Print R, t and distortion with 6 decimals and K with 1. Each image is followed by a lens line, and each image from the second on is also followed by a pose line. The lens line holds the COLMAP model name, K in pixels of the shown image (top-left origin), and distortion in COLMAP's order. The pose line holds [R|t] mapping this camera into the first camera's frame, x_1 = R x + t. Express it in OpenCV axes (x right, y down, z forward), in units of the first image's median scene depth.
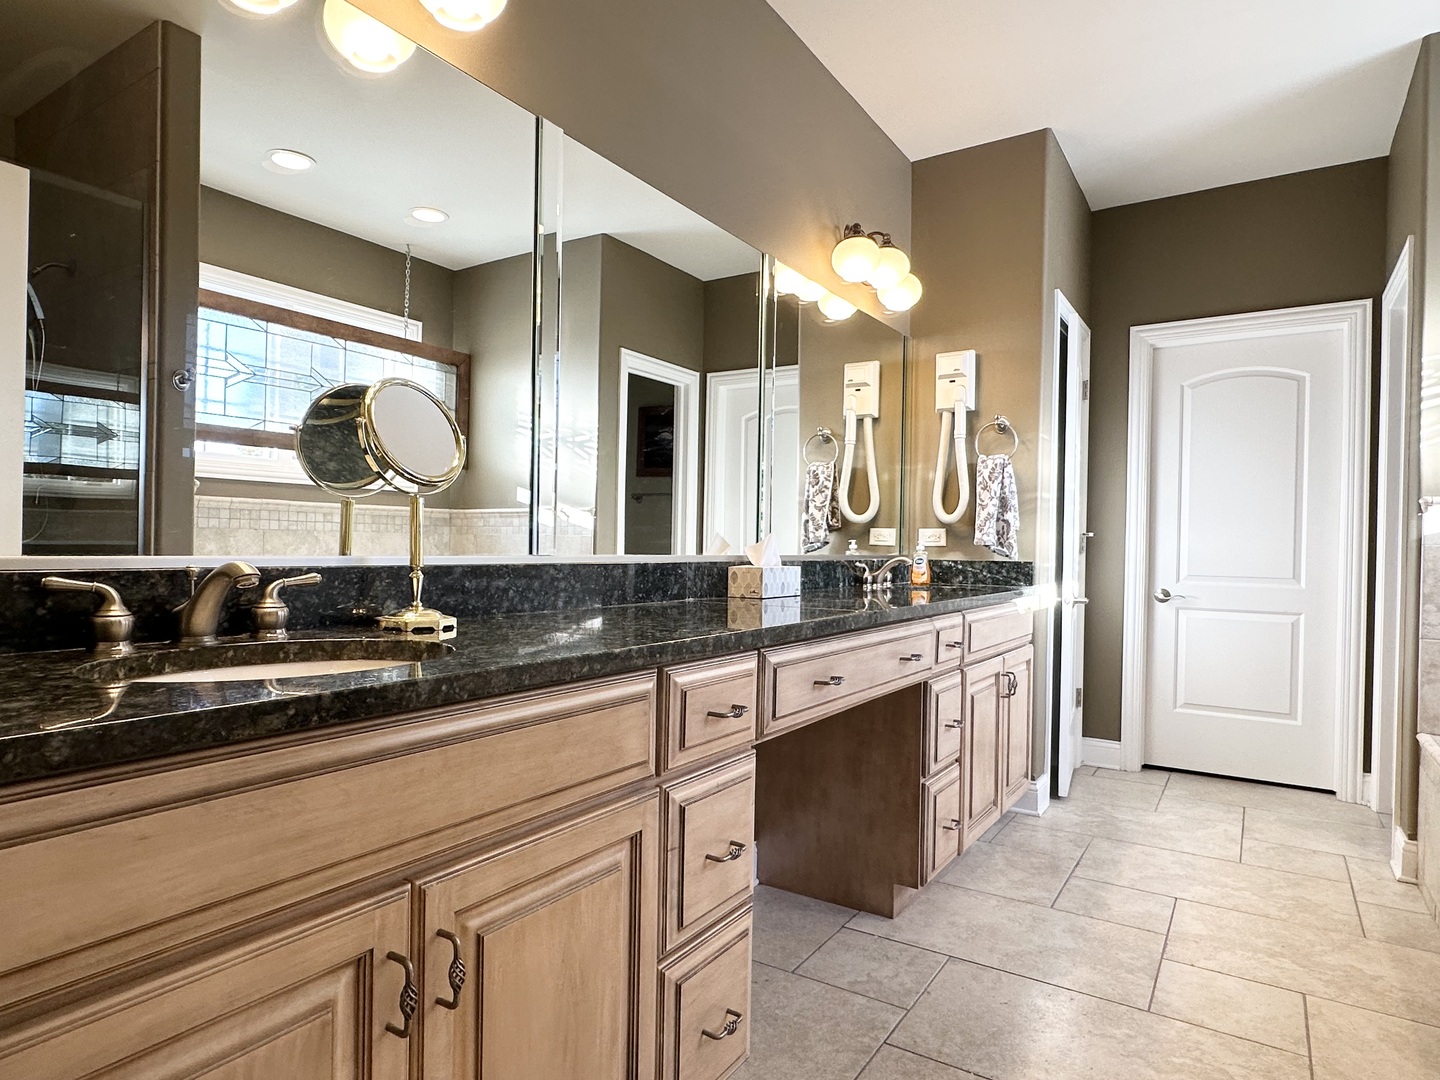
lens RADIAL K [[845.0, 0, 718.5], [0, 845.0, 543.3], [0, 0, 1]] dist [-0.007058, 0.002193]
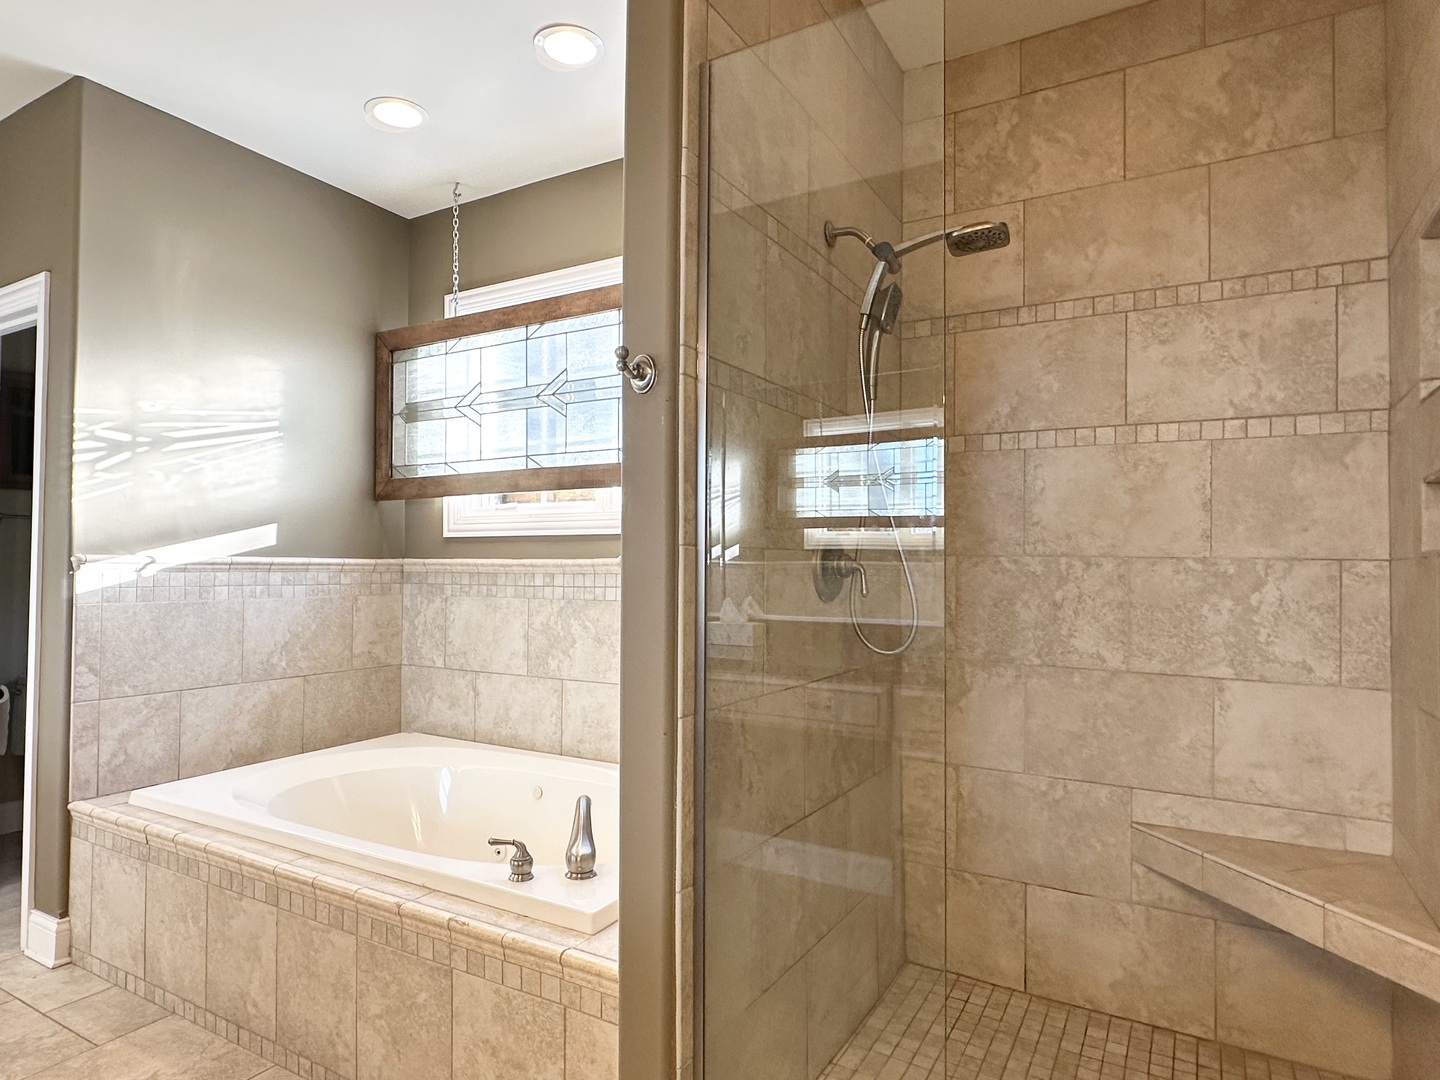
lens RADIAL K [[845.0, 0, 718.2], [0, 845.0, 542.6], [0, 0, 1]] dist [-0.007058, 0.002193]
pose [[-0.043929, 0.002909, 0.999030, -0.151784], [-0.001063, 0.999995, -0.002959, -0.066513], [-0.999034, -0.001191, -0.043926, 0.313072]]
